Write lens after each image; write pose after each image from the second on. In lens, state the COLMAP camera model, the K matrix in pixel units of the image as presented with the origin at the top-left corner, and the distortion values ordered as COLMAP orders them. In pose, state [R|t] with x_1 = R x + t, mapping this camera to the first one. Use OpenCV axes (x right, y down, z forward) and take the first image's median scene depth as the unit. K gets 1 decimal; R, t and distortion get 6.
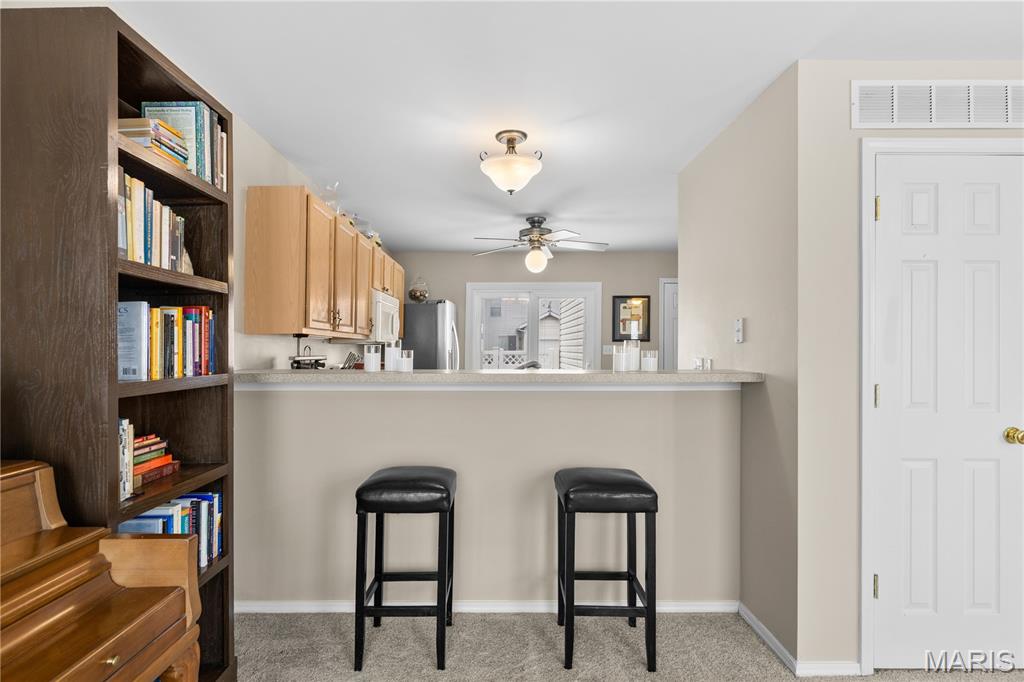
lens RADIAL K [[522.5, 0, 507.5], [0, 522.5, 348.8], [0, 0, 1]] dist [0.000014, -0.001602]
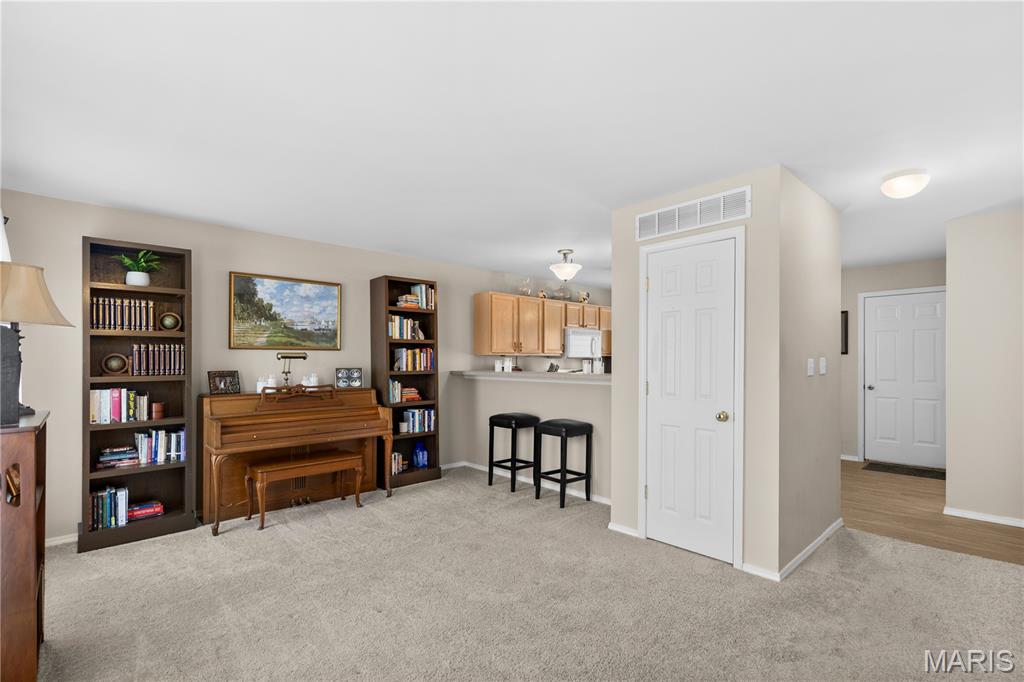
lens RADIAL K [[474.7, 0, 519.0], [0, 474.7, 378.2], [0, 0, 1]] dist [0.002721, -0.000576]
pose [[0.678023, 0.027199, -0.734538, 1.793614], [0.001043, 0.999279, 0.037965, -0.008870], [0.735040, -0.026507, 0.677505, -0.492024]]
